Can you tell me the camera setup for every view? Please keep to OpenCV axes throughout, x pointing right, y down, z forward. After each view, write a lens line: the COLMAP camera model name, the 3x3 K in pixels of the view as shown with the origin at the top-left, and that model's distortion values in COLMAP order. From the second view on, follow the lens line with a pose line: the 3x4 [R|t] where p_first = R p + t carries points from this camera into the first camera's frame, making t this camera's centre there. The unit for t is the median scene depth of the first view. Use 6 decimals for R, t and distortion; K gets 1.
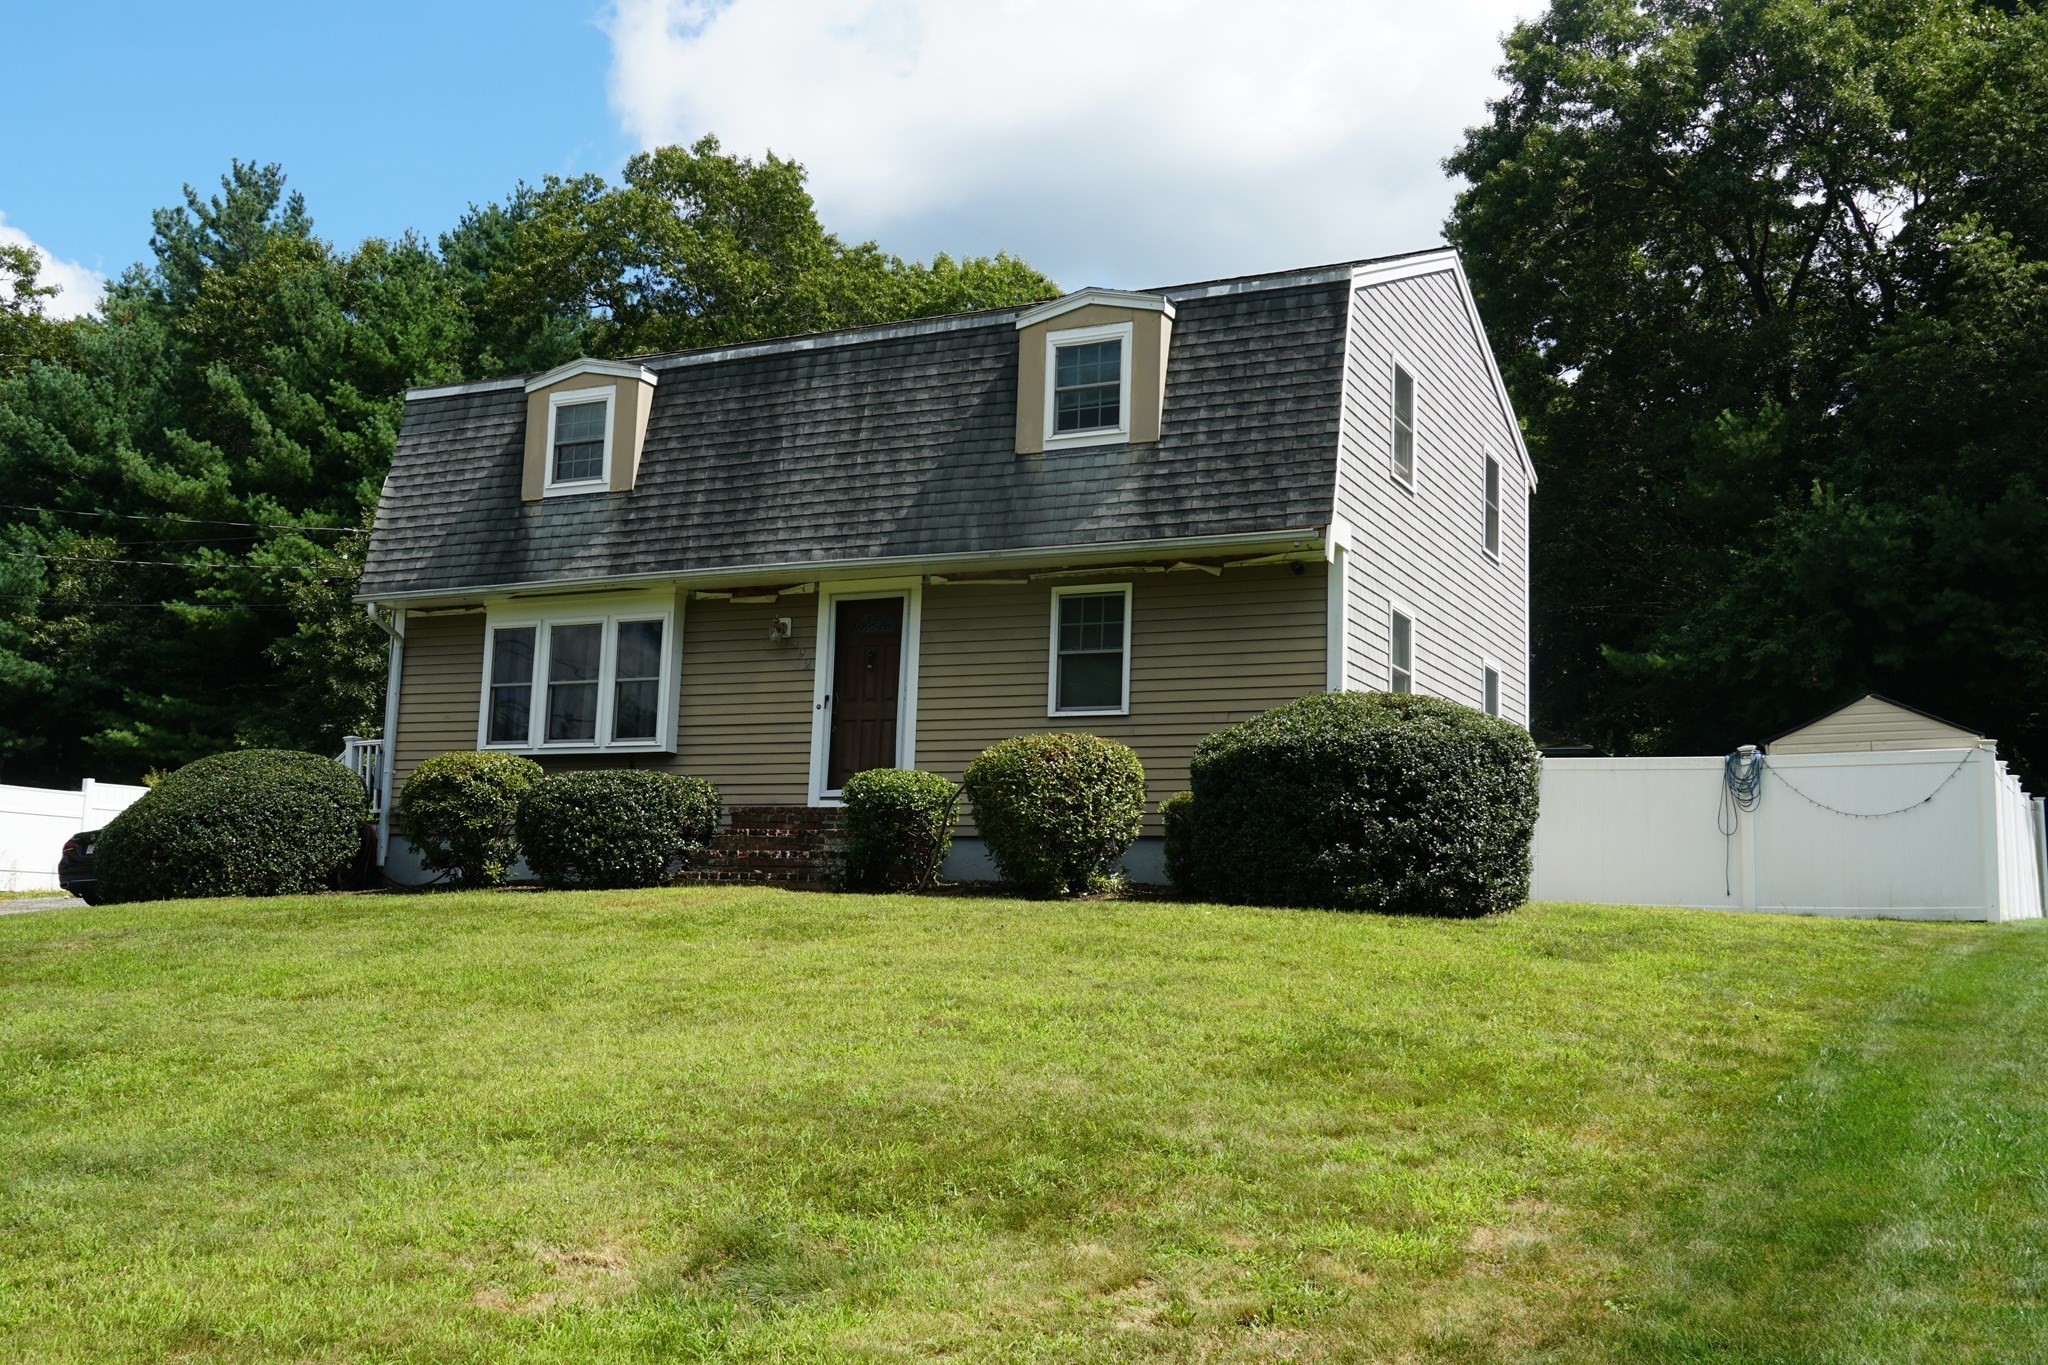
lens RADIAL K [[1972.2, 0, 1037.0], [0, 1972.2, 631.6], [0, 0, 1]] dist [0.020963, 0.000000]
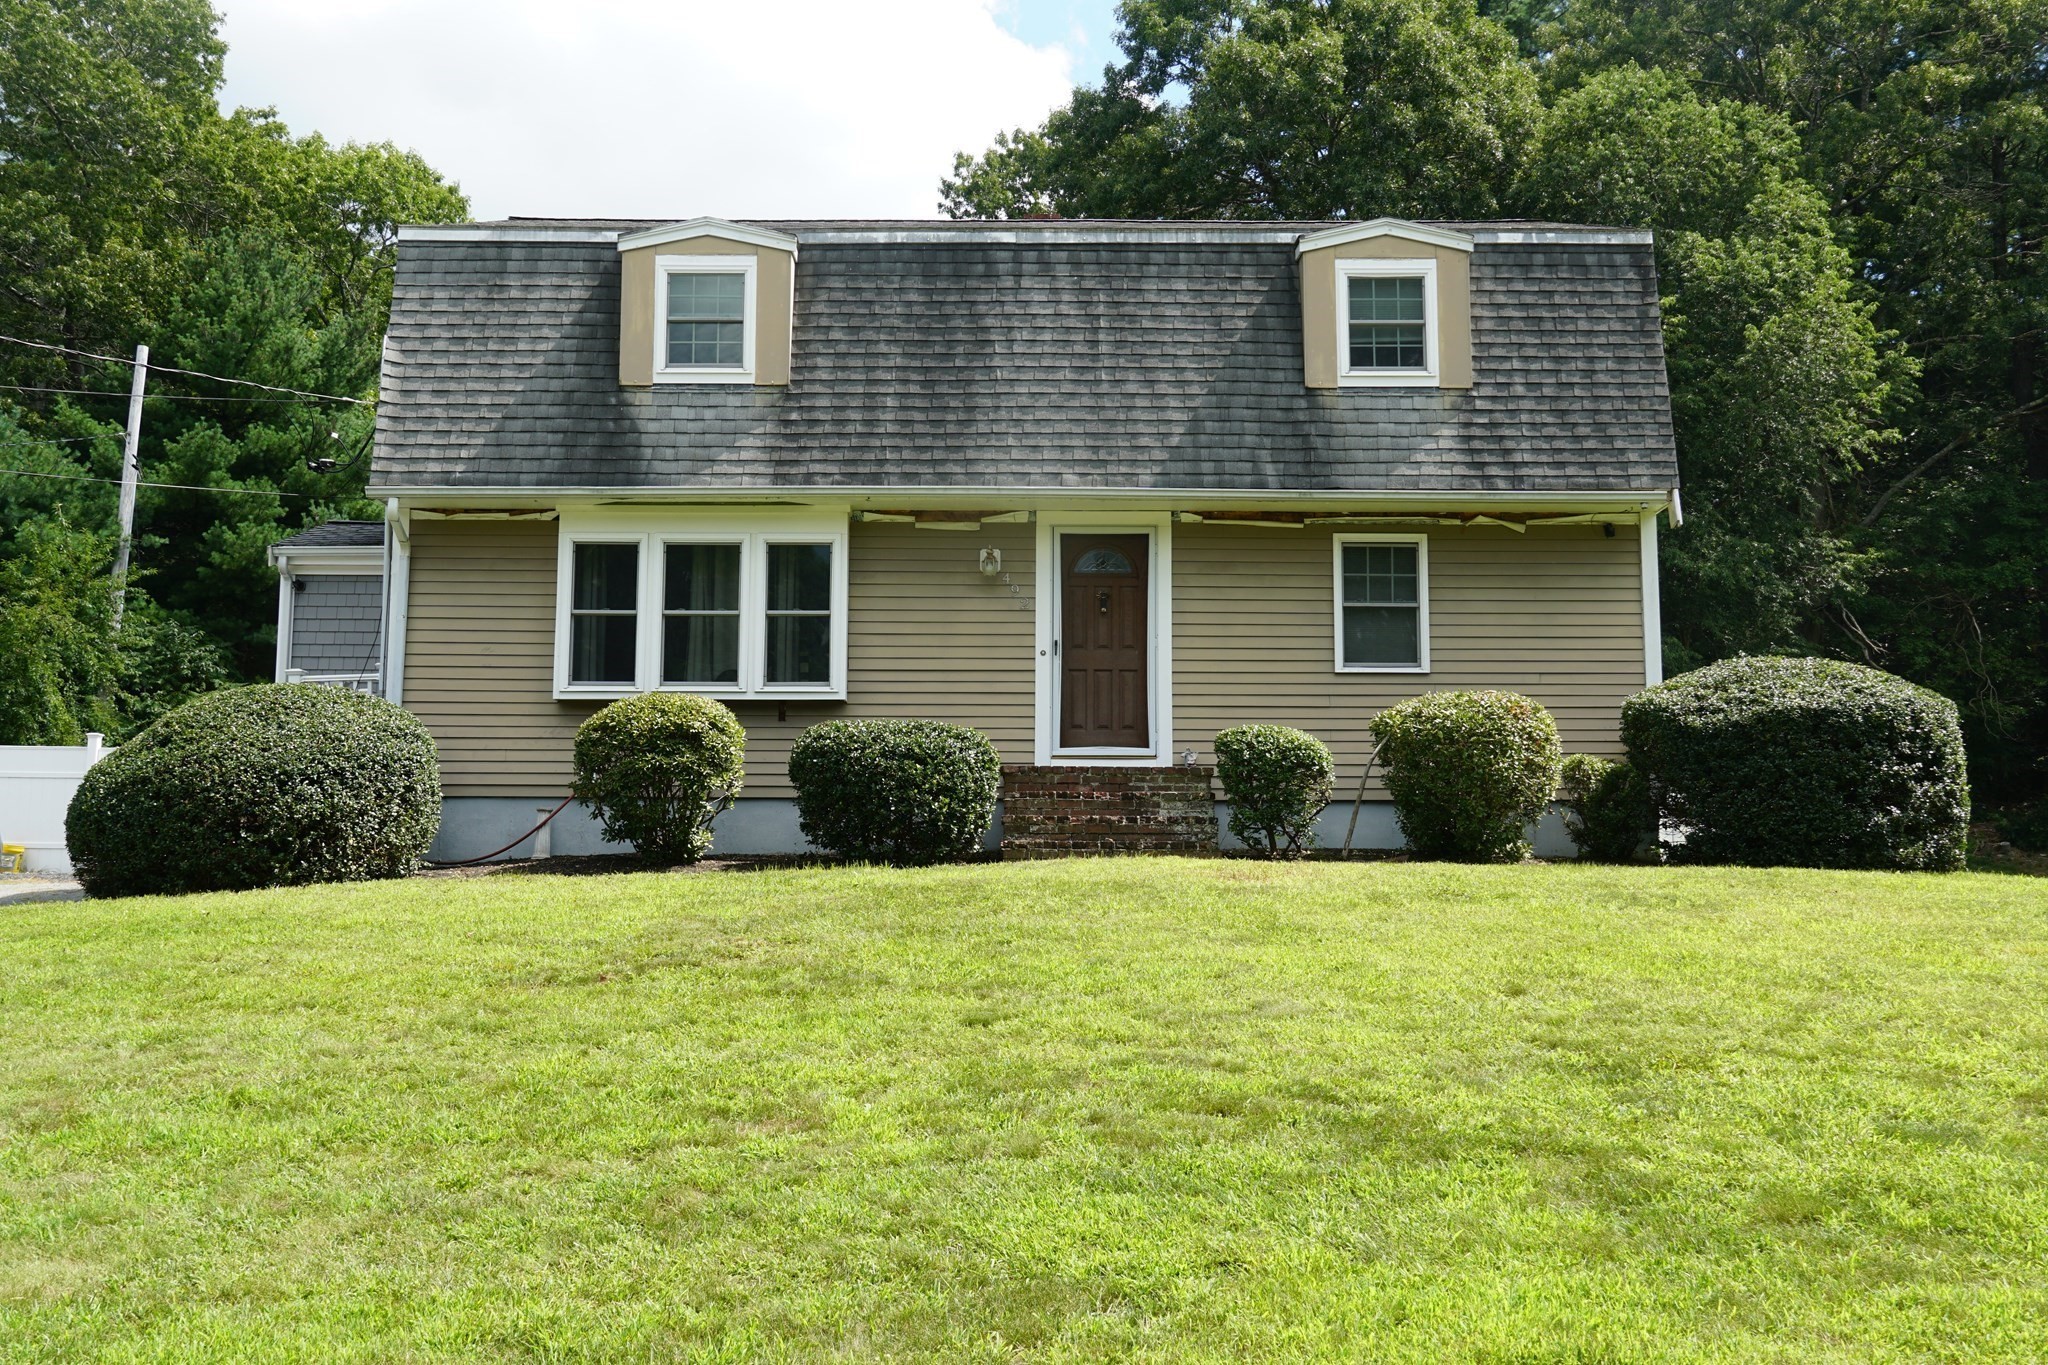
lens RADIAL K [[1911.0, 0, 1046.4], [0, 1911.0, 680.3], [0, 0, 1]] dist [0.019369, 0.000000]
pose [[0.891432, 0.028846, 0.452235, -0.495892], [-0.047111, 0.998463, 0.029176, 0.025455], [-0.450698, -0.047314, 0.891422, 0.238795]]
